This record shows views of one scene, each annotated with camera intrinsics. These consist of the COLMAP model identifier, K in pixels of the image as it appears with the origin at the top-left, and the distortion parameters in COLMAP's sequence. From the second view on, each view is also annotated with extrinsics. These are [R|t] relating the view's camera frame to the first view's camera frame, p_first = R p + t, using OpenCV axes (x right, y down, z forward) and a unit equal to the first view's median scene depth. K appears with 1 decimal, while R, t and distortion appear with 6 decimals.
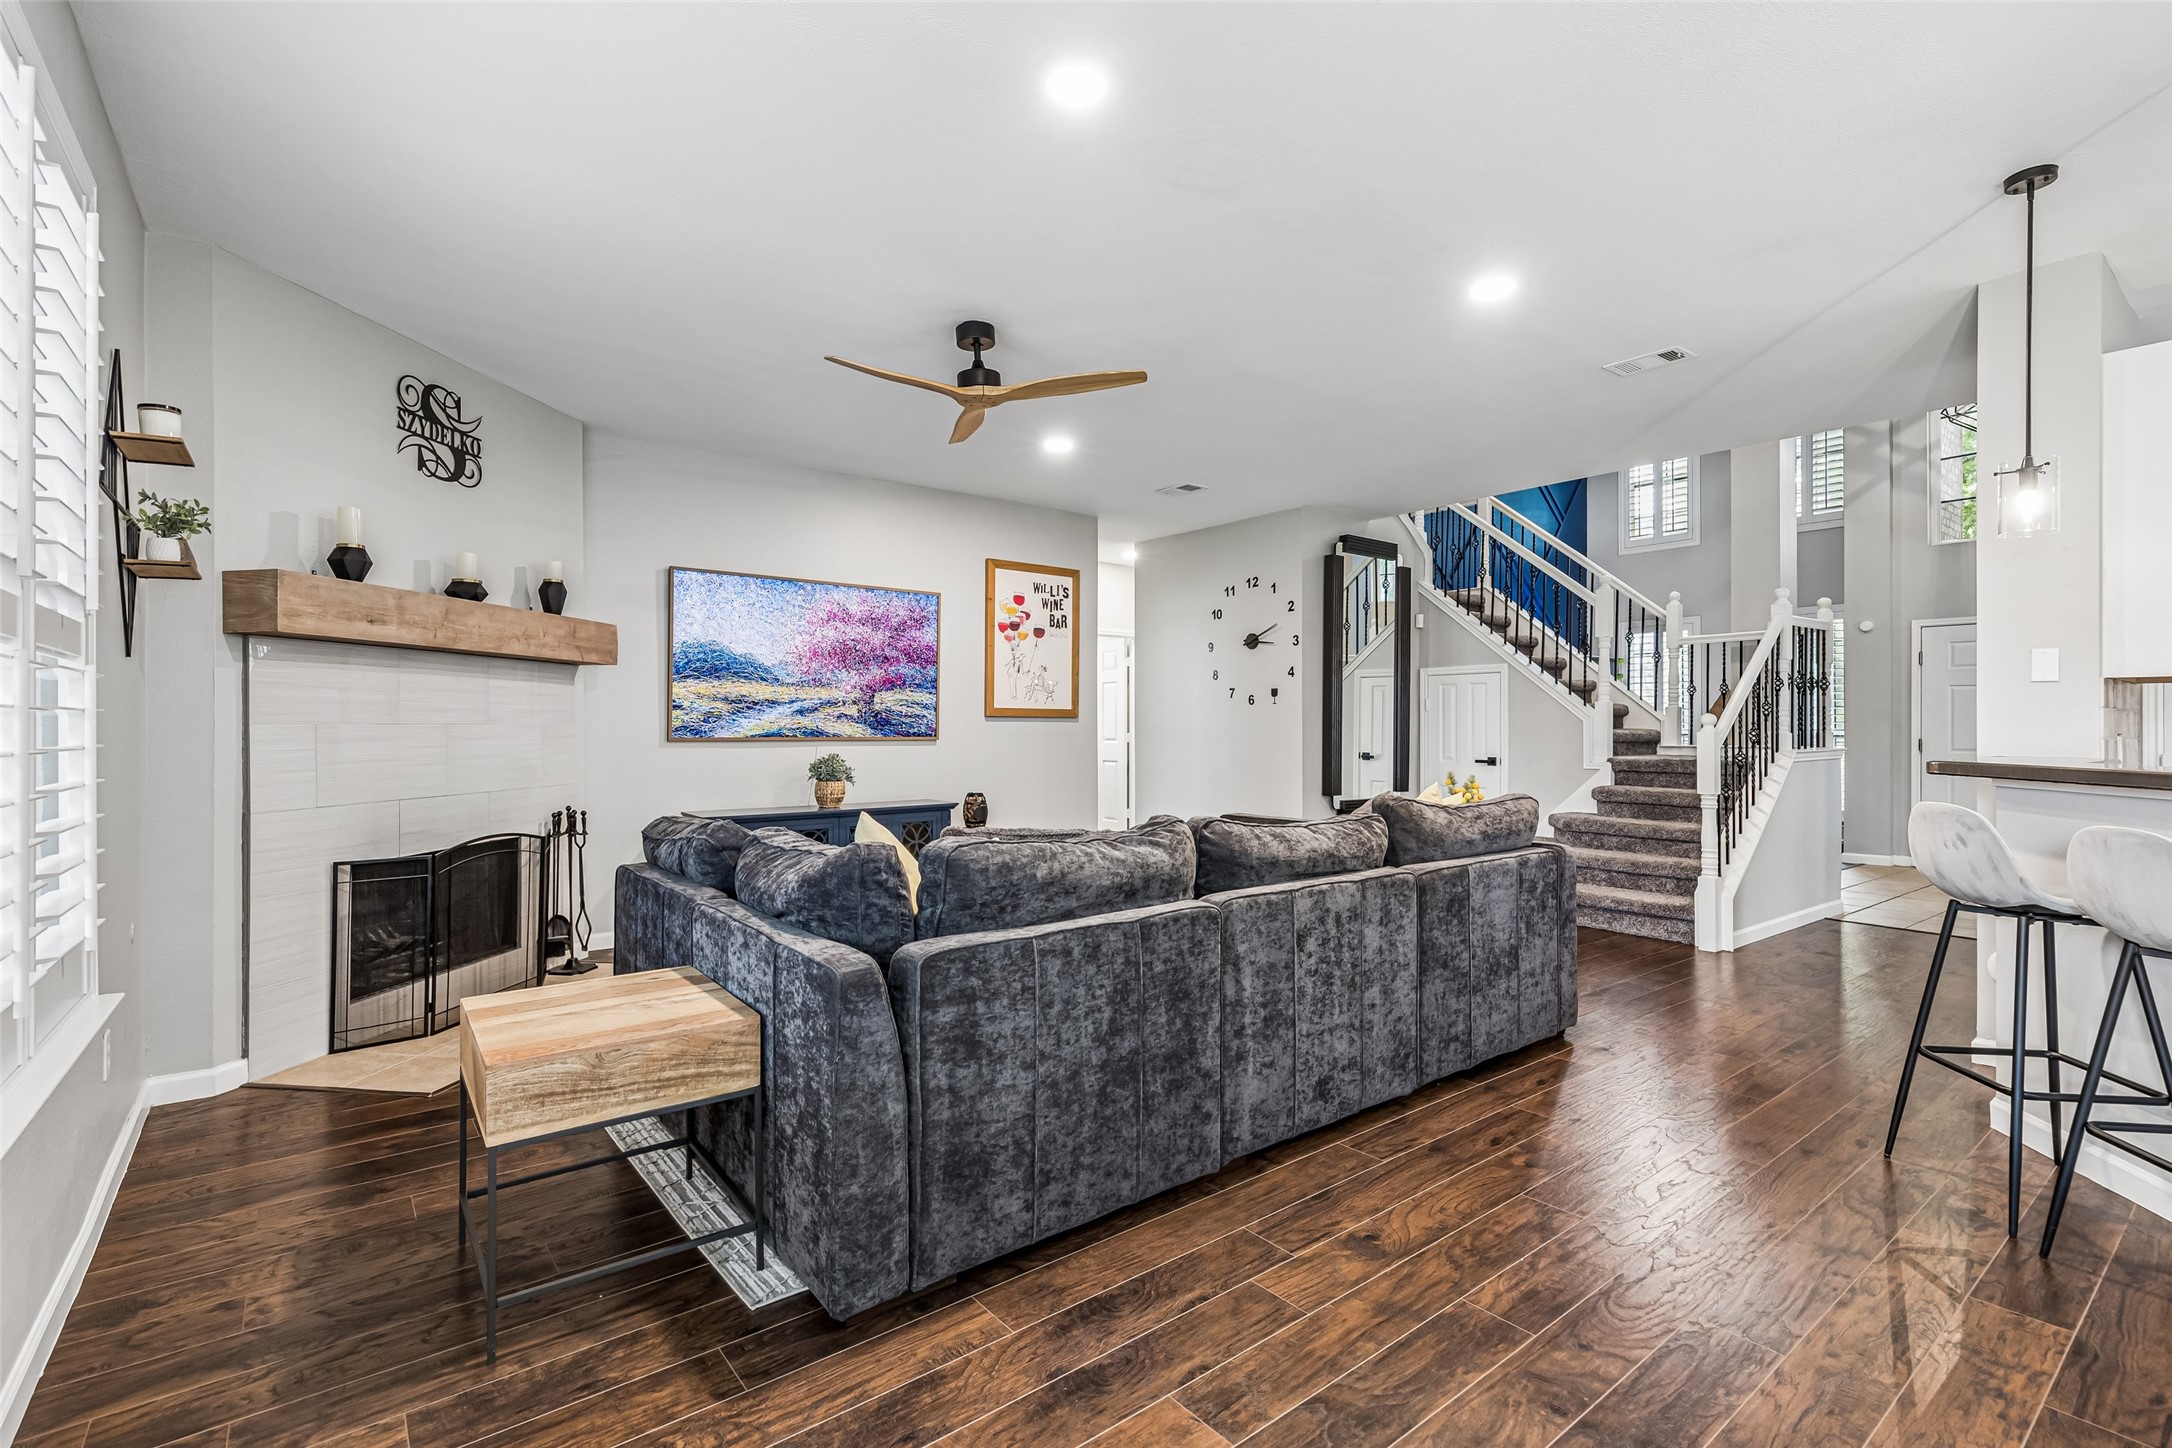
lens RADIAL K [[990.8, 0, 1101.3], [0, 990.8, 722.6], [0, 0, 1]] dist [0.015307, -0.003194]
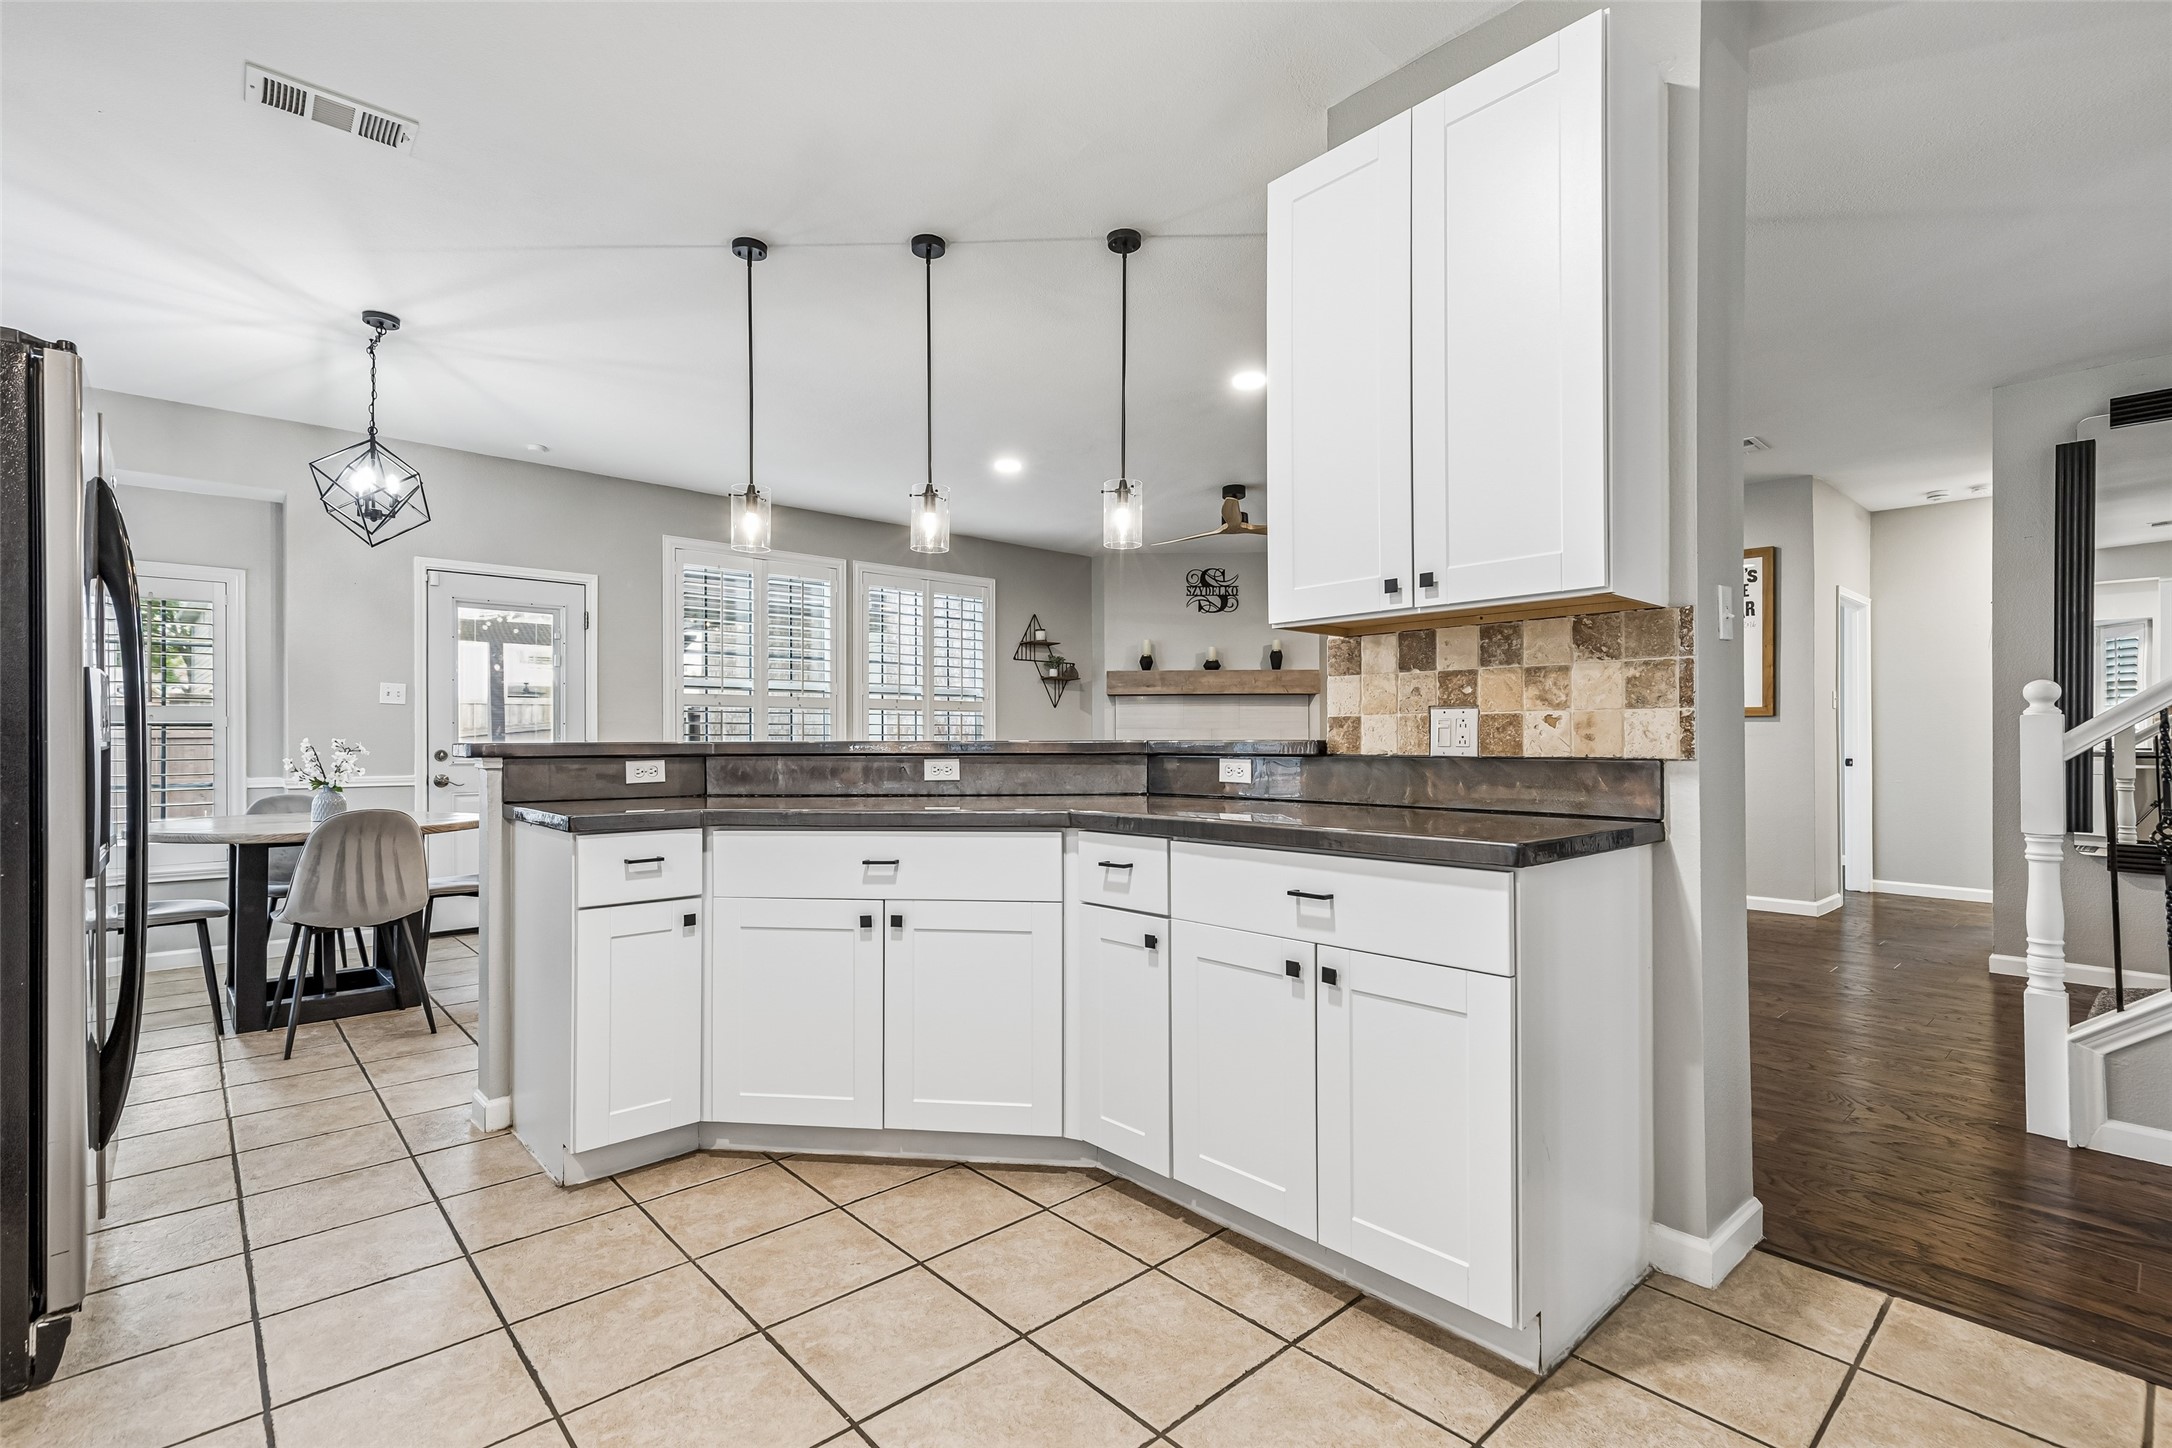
lens RADIAL K [[990.8, 0, 1089.2], [0, 990.8, 736.4], [0, 0, 1]] dist [0.015307, -0.003194]
pose [[0.073747, -0.007515, -0.997249, 1.058396], [0.003710, 0.999967, -0.007261, 0.023070], [0.997270, -0.003165, 0.073772, 0.445245]]
